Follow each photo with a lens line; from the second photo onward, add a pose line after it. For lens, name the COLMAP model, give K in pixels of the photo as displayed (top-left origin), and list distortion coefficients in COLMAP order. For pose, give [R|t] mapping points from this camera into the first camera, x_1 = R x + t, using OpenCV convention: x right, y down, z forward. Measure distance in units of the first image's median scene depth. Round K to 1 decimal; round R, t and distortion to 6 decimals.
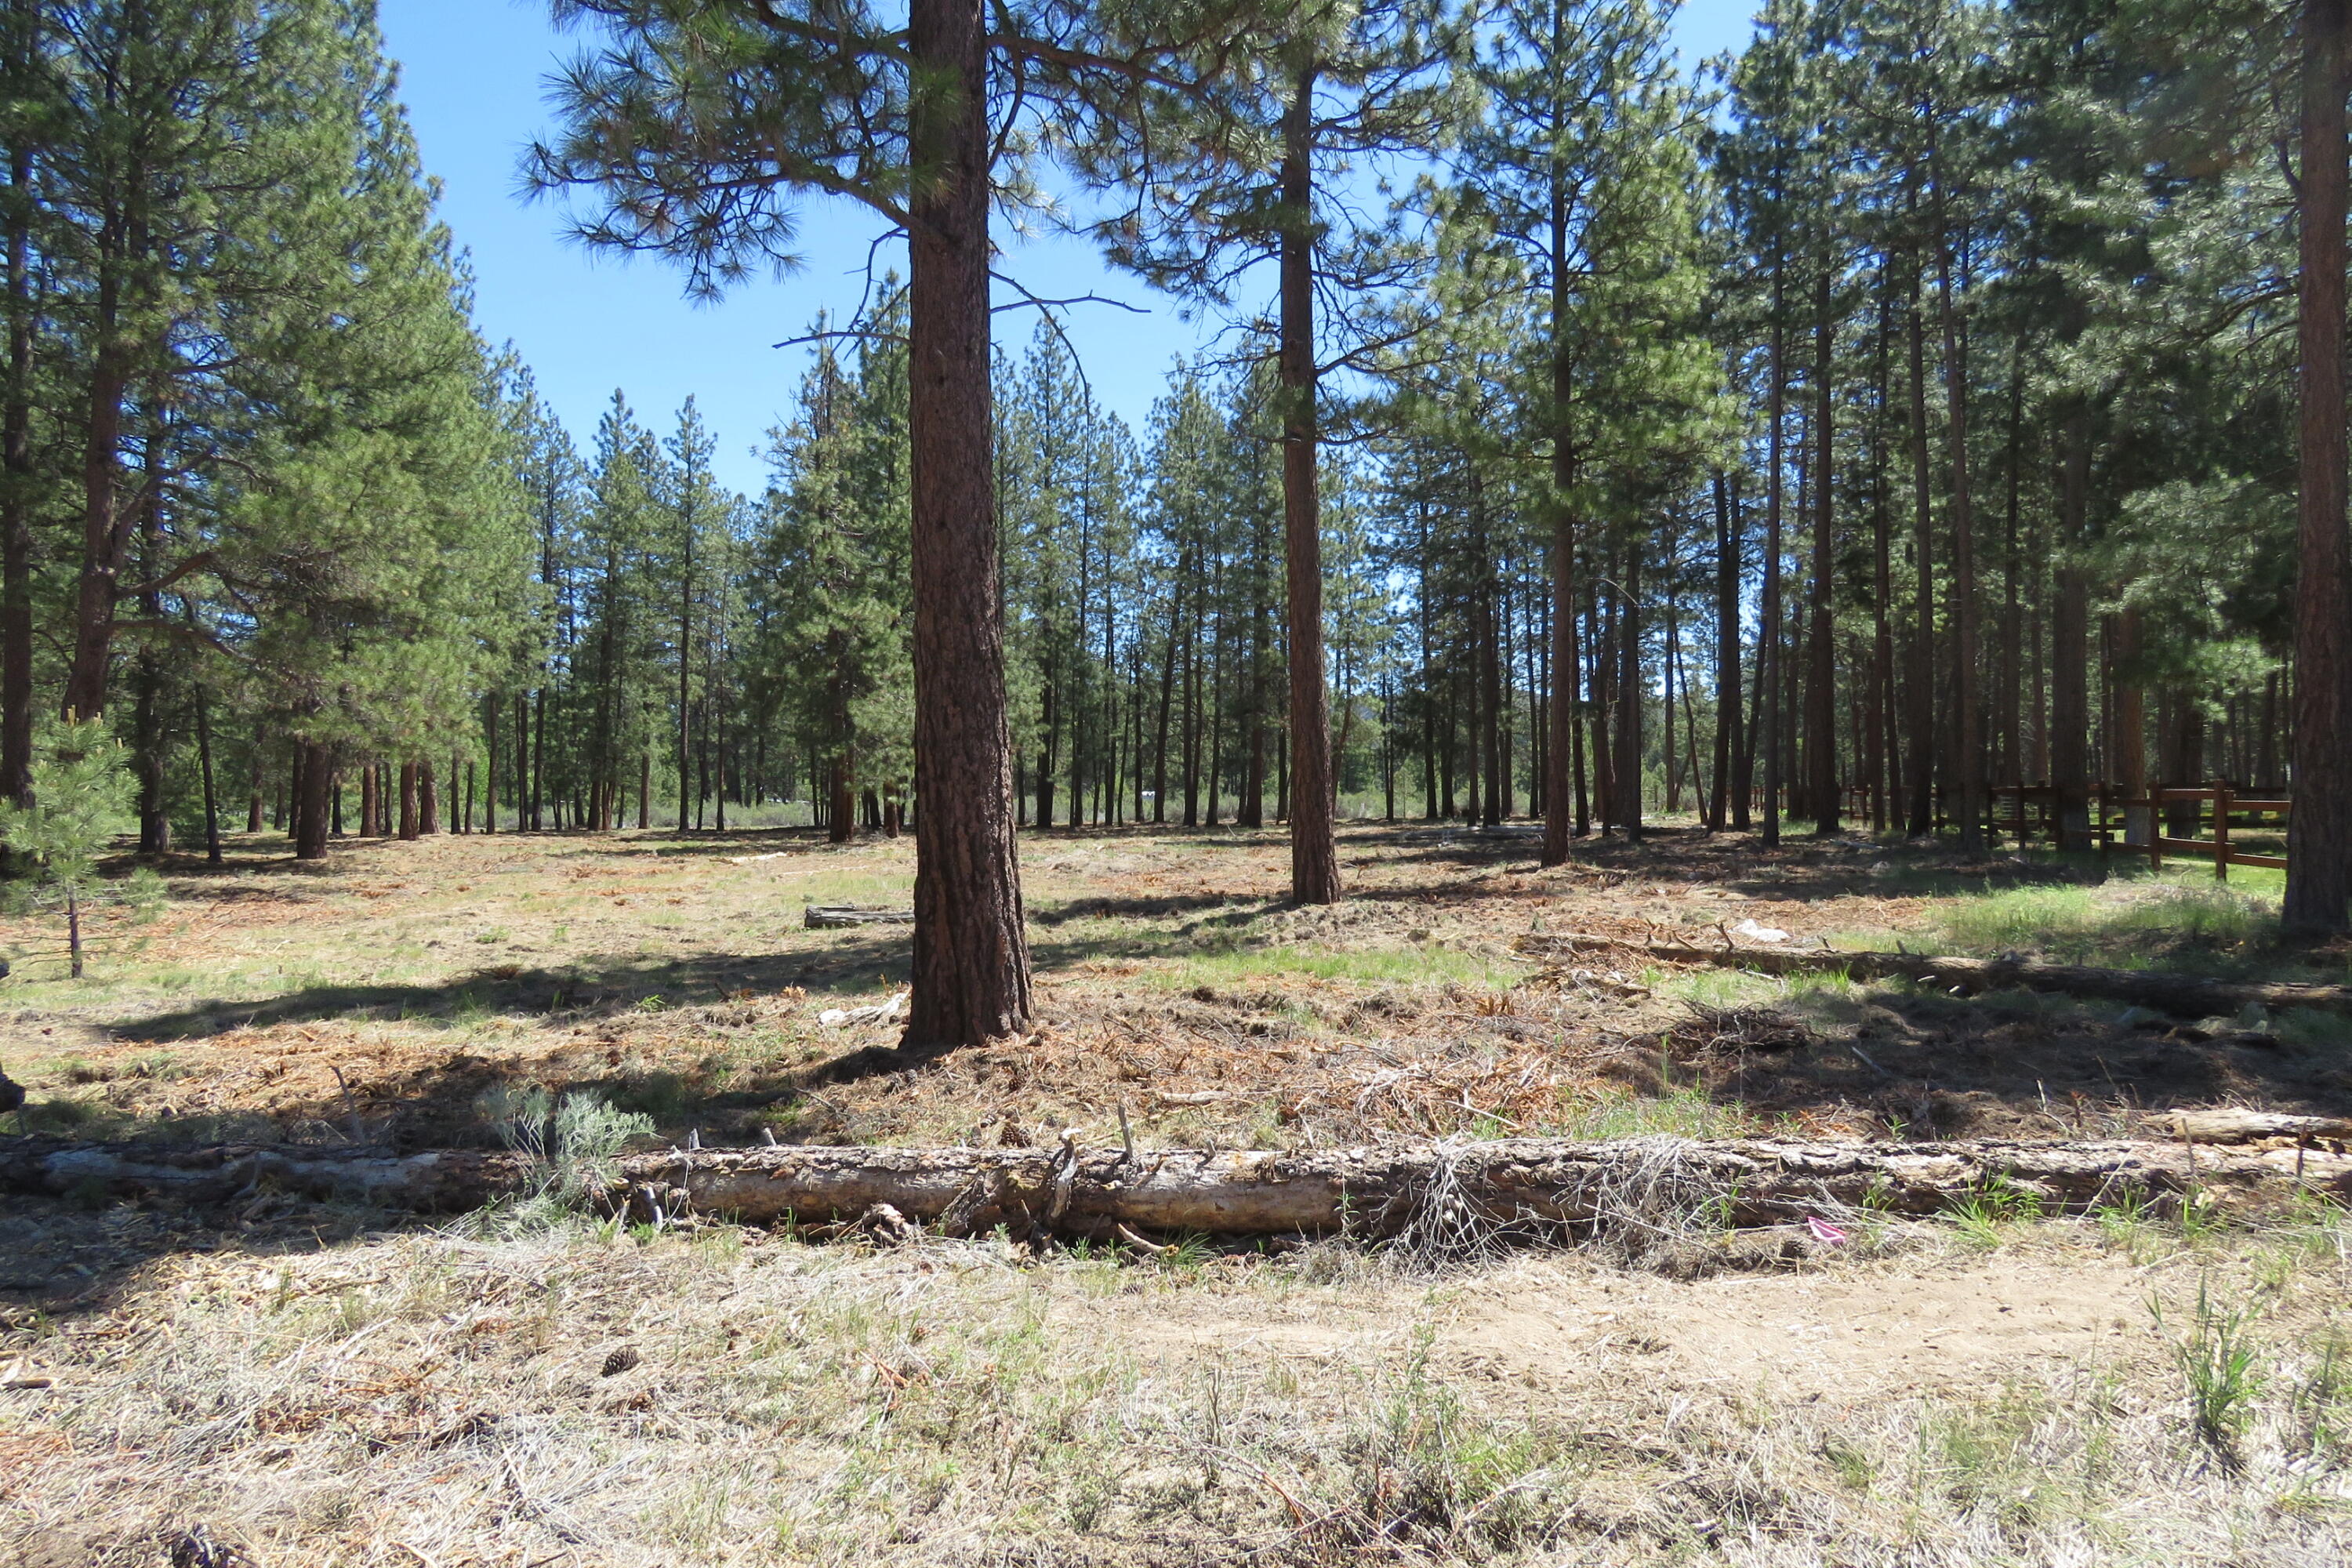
lens RADIAL K [[1460.3, 0, 1174.8], [0, 1460.3, 794.1], [0, 0, 1]] dist [-0.017407, 0.000337]
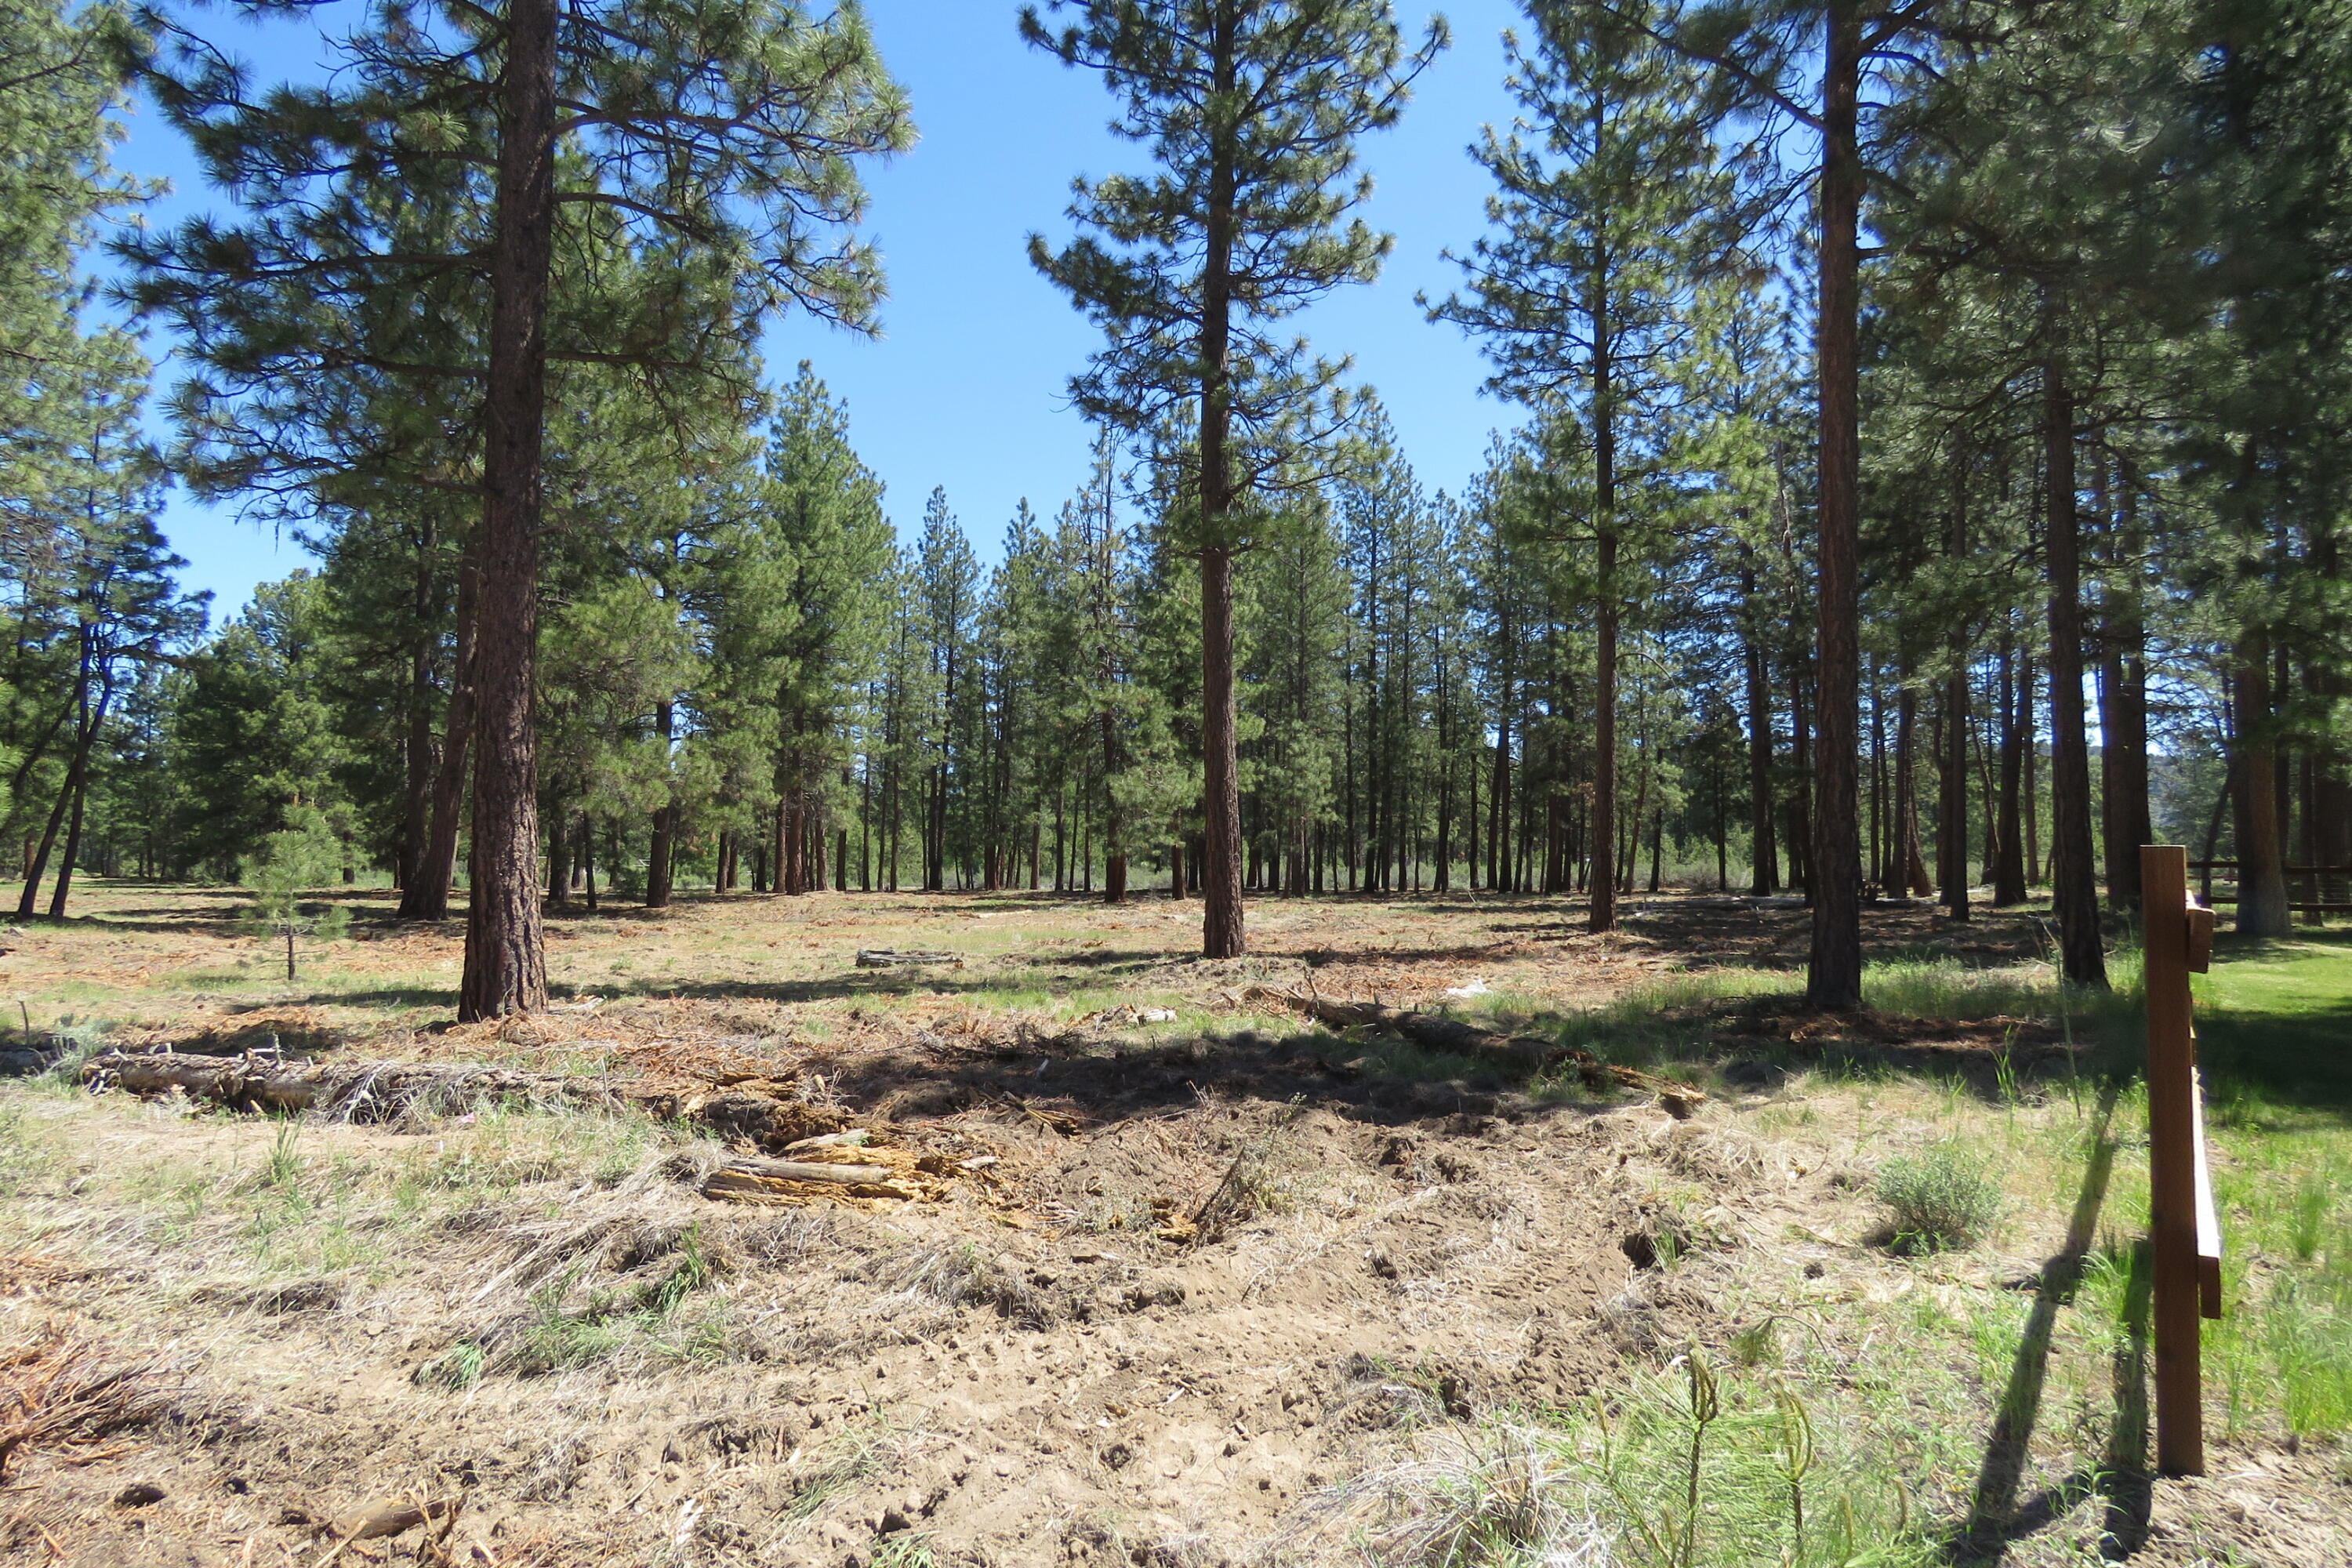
lens RADIAL K [[1460.3, 0, 1180.3], [0, 1460.3, 776.2], [0, 0, 1]] dist [-0.017407, 0.000337]
pose [[0.946692, -0.010969, -0.321954, 0.183575], [-0.007672, 0.998369, -0.056574, -0.000401], [0.322049, 0.056029, 0.945064, -0.034996]]
